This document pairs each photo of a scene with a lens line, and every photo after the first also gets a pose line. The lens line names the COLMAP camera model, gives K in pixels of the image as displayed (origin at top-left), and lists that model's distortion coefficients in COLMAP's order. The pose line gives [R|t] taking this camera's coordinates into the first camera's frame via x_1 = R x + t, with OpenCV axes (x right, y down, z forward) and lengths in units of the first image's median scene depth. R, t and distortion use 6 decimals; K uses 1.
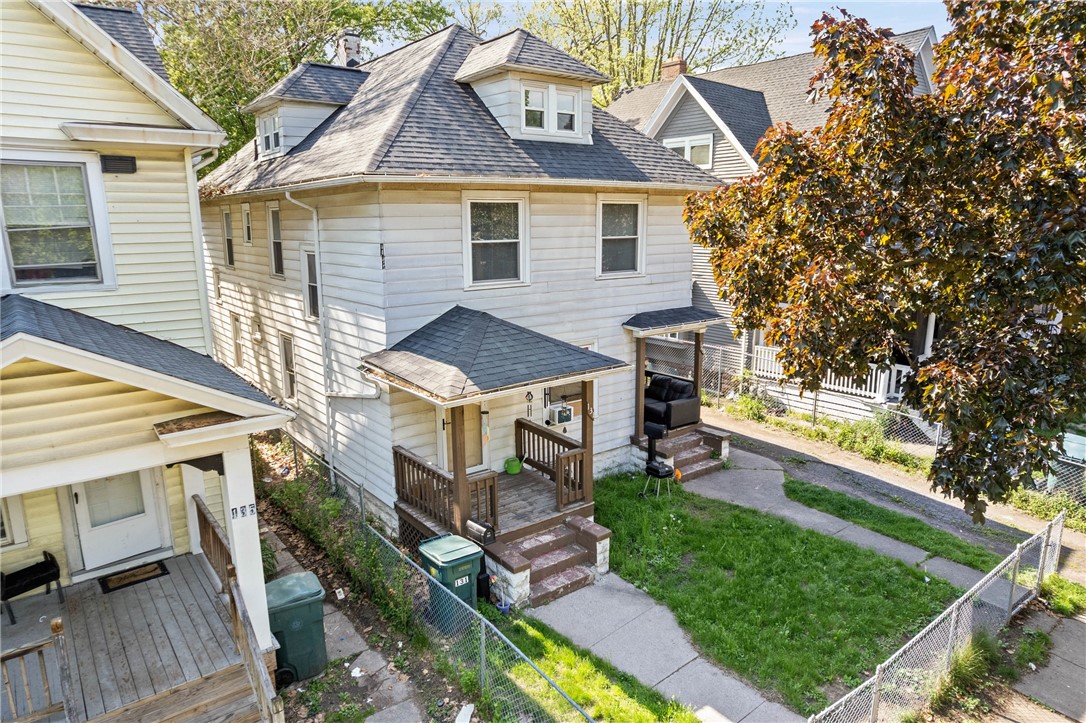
lens RADIAL K [[682.0, 0, 543.0], [0, 682.0, 361.5], [0, 0, 1]] dist [0.022048, -0.074819]
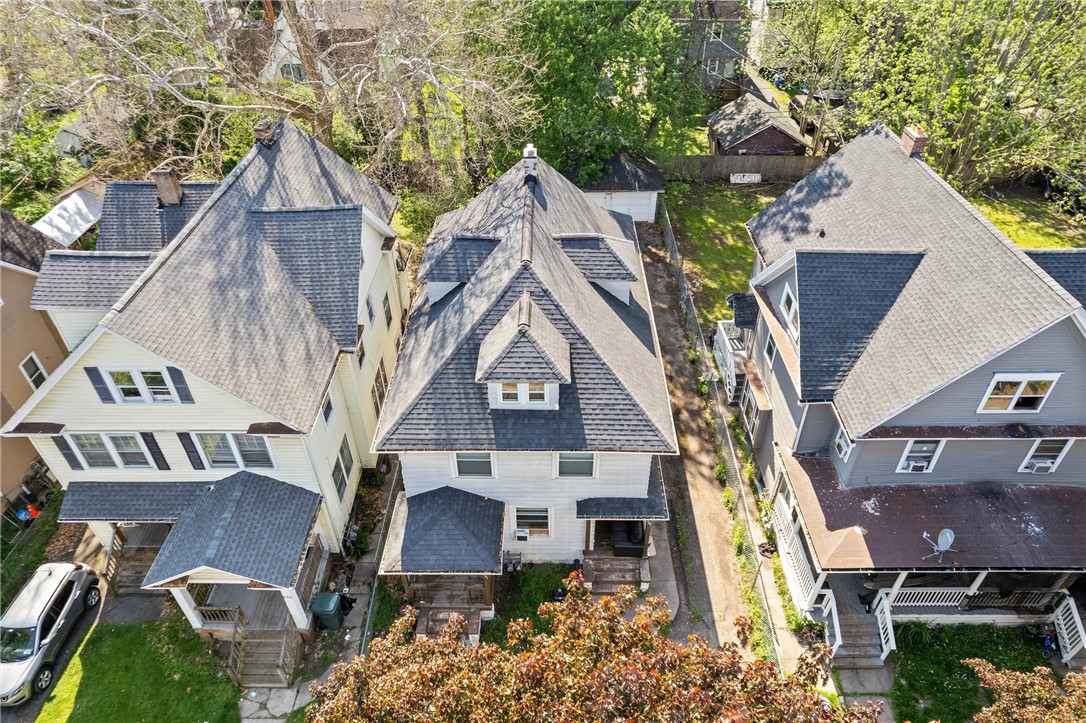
lens RADIAL K [[682.0, 0, 543.0], [0, 682.0, 361.5], [0, 0, 1]] dist [0.022048, -0.074819]
pose [[0.799918, 0.382948, -0.462041, 0.707371], [-0.128973, 0.861641, 0.490856, -1.165128], [0.586086, -0.333054, 0.738633, -0.037787]]
